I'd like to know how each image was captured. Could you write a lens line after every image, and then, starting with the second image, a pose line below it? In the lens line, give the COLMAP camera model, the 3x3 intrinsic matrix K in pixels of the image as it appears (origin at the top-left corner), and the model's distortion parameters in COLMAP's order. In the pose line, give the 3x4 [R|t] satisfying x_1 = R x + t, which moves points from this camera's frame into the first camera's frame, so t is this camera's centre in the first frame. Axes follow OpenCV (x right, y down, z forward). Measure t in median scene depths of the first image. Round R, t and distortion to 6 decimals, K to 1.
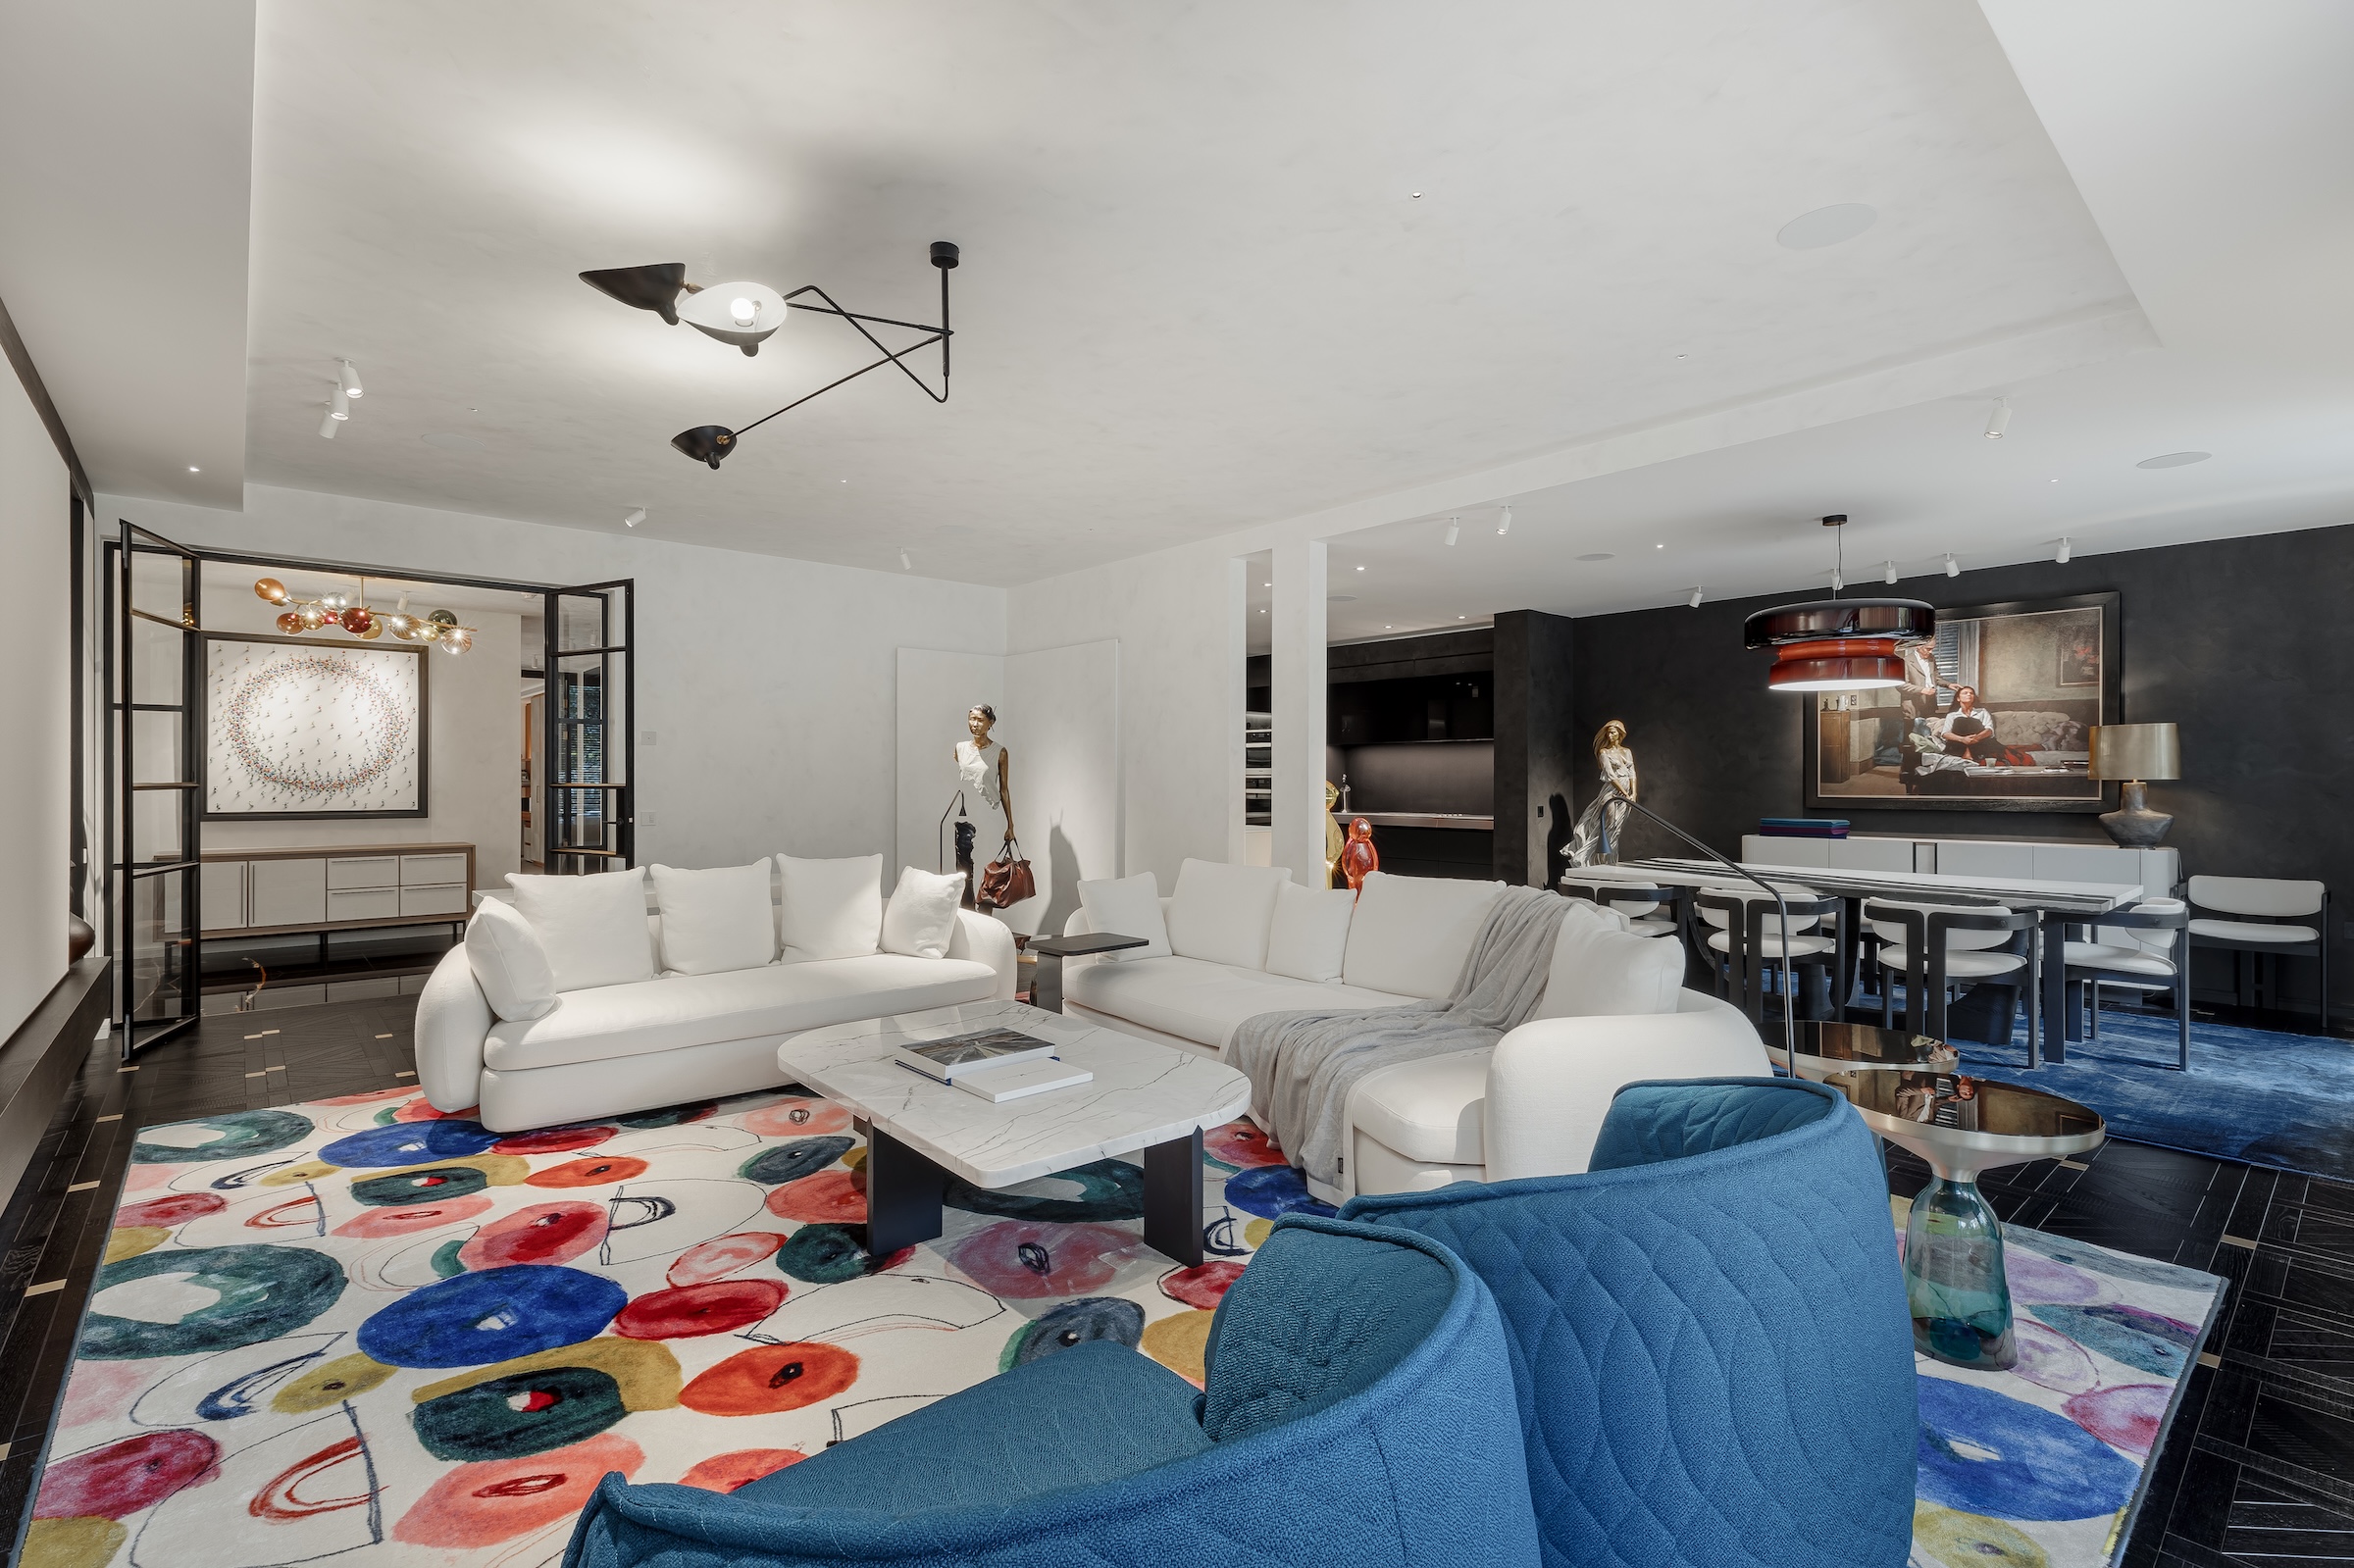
lens RADIAL K [[1093.0, 0, 1154.3], [0, 1093.0, 781.0], [0, 0, 1]] dist [0.006024, -0.000188]
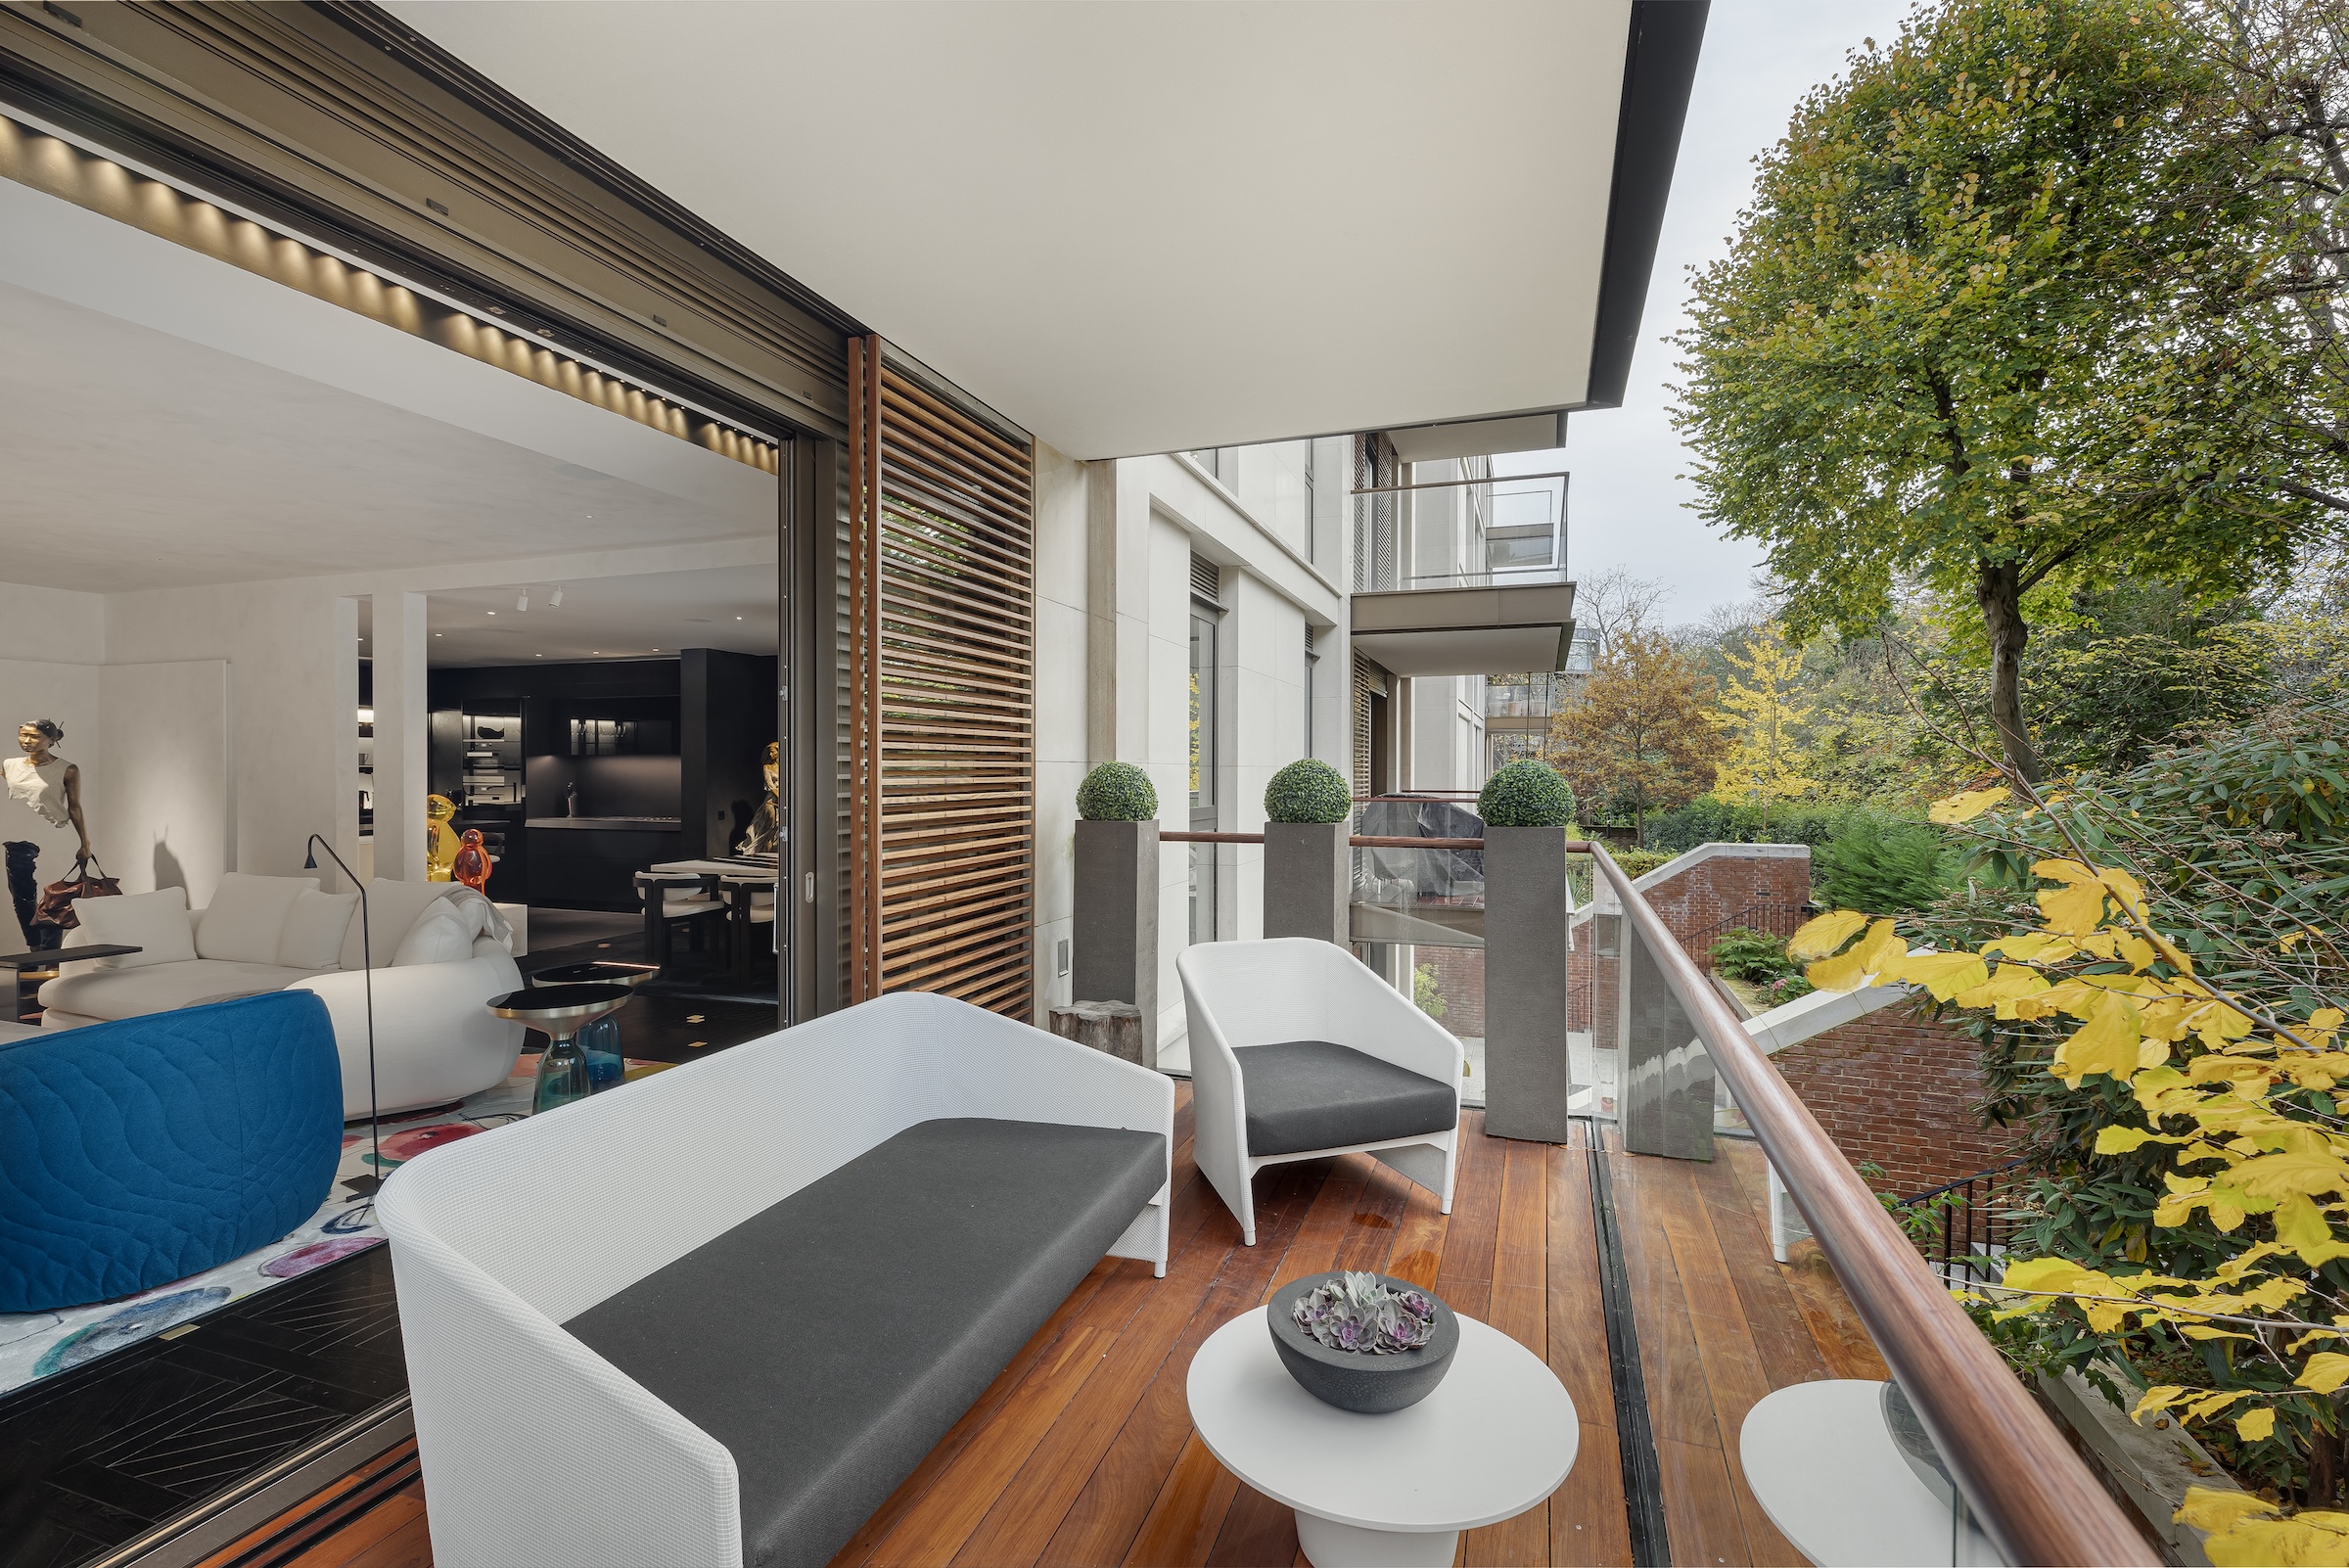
lens RADIAL K [[1090.8, 0, 1186.5], [0, 1090.8, 785.3], [0, 0, 1]] dist [0.006024, -0.000188]
pose [[0.862088, -0.005371, 0.506730, 0.224856], [-0.001679, 0.999908, 0.013455, -0.026831], [-0.506756, -0.012450, 0.862000, -0.355117]]
